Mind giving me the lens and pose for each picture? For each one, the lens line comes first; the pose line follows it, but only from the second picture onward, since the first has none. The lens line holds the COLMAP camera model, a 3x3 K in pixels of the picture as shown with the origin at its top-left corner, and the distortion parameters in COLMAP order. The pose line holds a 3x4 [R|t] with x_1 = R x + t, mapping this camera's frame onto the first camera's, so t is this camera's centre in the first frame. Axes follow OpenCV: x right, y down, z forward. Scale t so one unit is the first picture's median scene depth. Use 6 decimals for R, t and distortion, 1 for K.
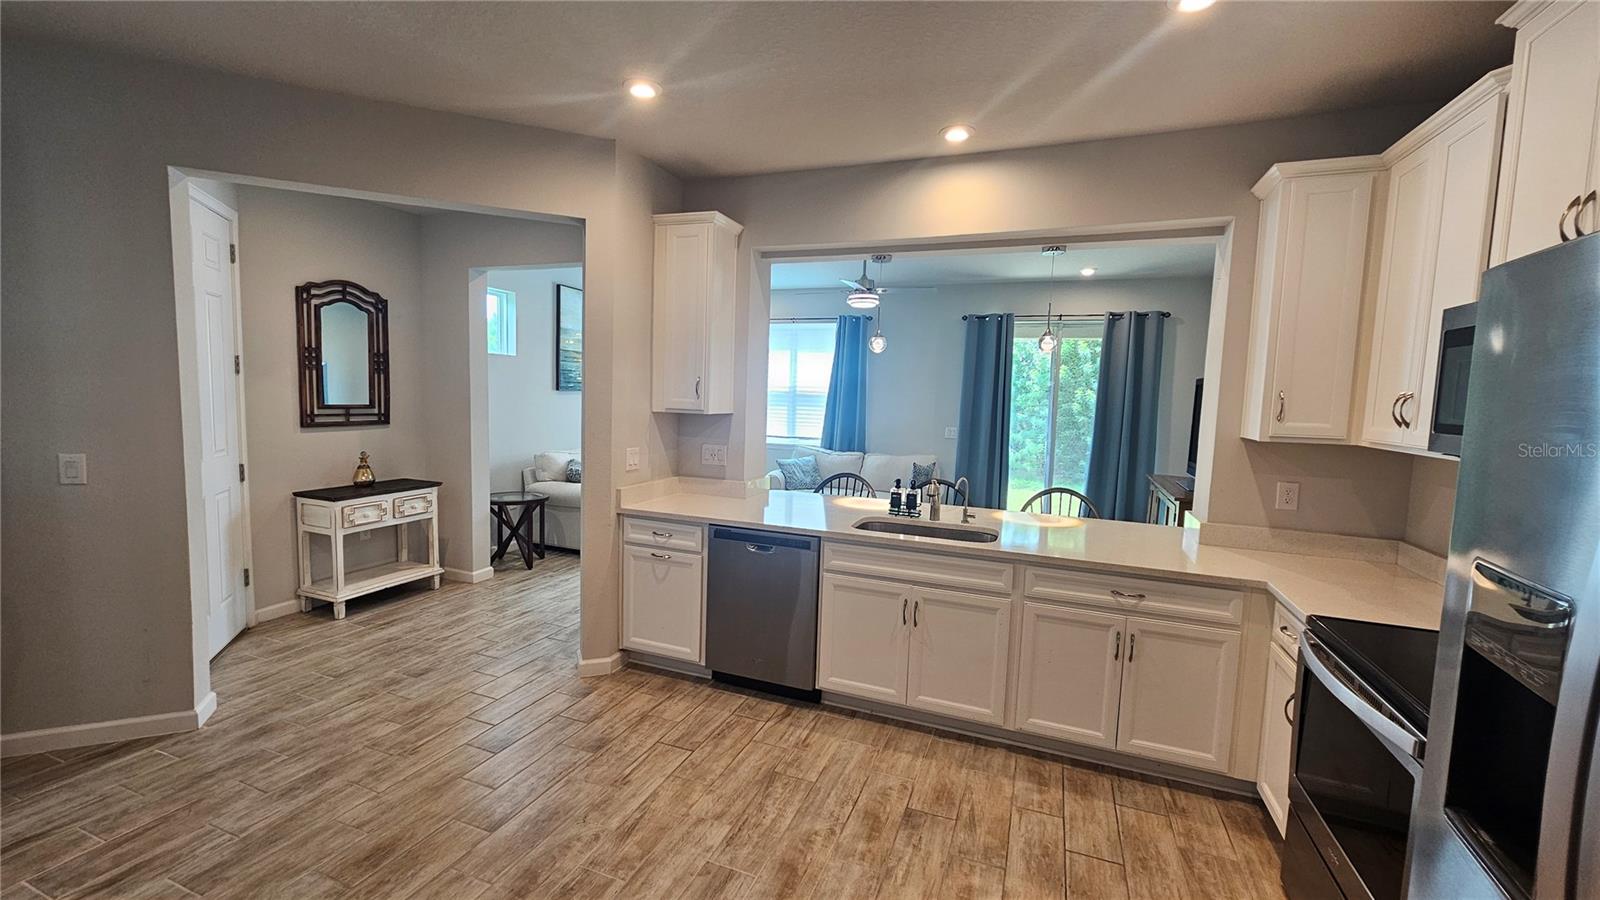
lens RADIAL K [[652.6, 0, 795.4], [0, 652.6, 471.7], [0, 0, 1]] dist [0.000811, 0.000327]
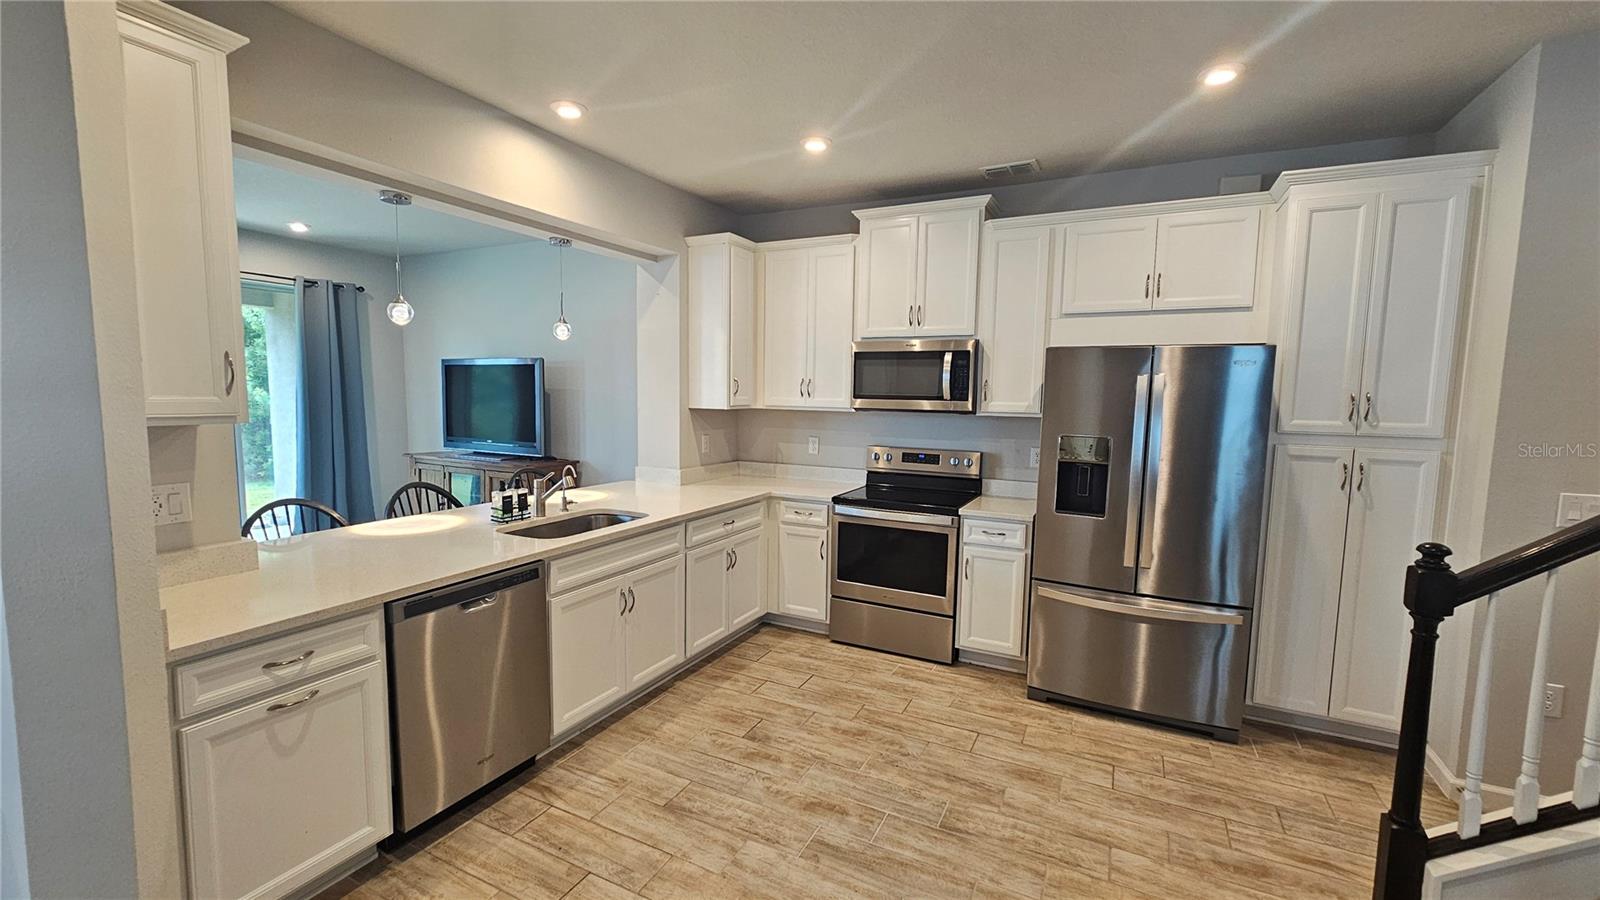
lens RADIAL K [[655.4, 0, 791.0], [0, 655.4, 450.1], [0, 0, 1]] dist [0.001224, 0.000788]
pose [[0.091302, -0.121428, 0.988392, -0.796450], [0.102878, 0.988377, 0.111923, -0.104496], [-0.990495, 0.091465, 0.102733, 0.638548]]
